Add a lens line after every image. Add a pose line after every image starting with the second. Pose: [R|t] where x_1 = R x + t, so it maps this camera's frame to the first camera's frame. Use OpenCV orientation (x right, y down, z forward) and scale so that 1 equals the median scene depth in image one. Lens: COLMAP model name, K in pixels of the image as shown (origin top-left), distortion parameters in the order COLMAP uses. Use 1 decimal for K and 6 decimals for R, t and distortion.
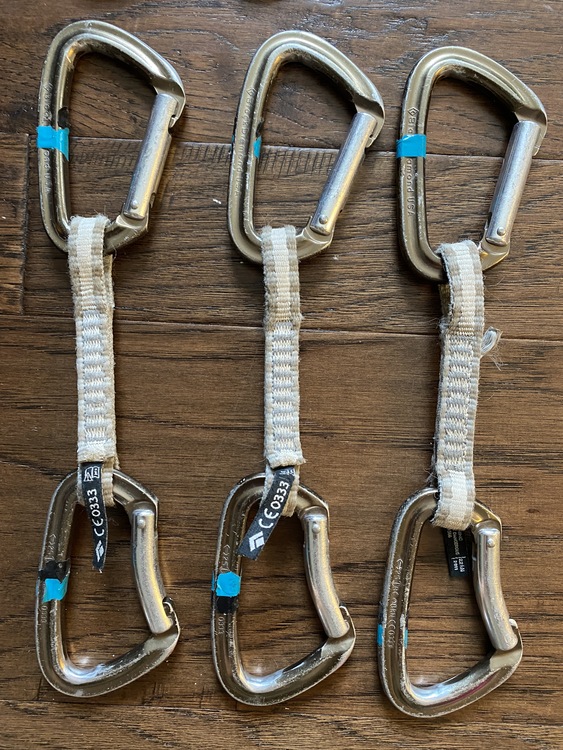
lens RADIAL K [[582.2, 0, 281.5], [0, 582.2, 375.0], [0, 0, 1]] dist [0.002166, -0.039028]
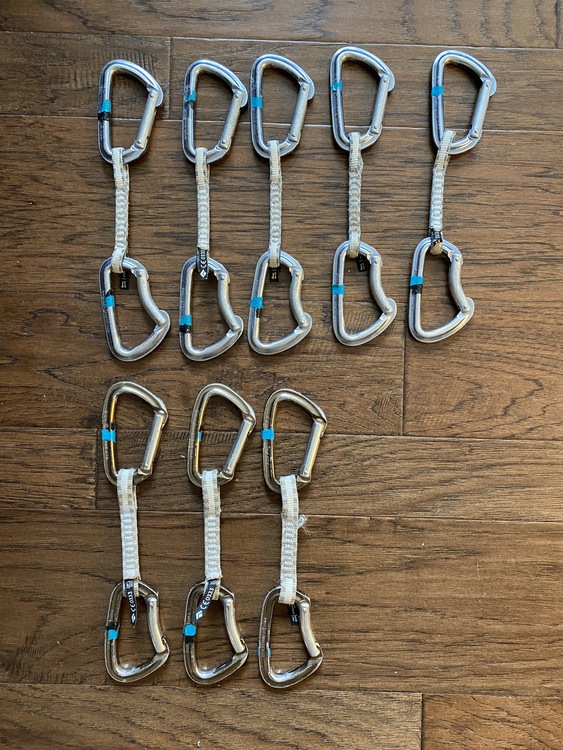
lens RADIAL K [[558.3, 0, 281.5], [0, 558.3, 375.0], [0, 0, 1]] dist [0.001995, -0.062452]
pose [[0.999660, -0.020816, 0.015731, 0.247537], [0.021226, 0.999427, -0.026376, -0.562066], [-0.015173, 0.026701, 0.999528, -1.181748]]
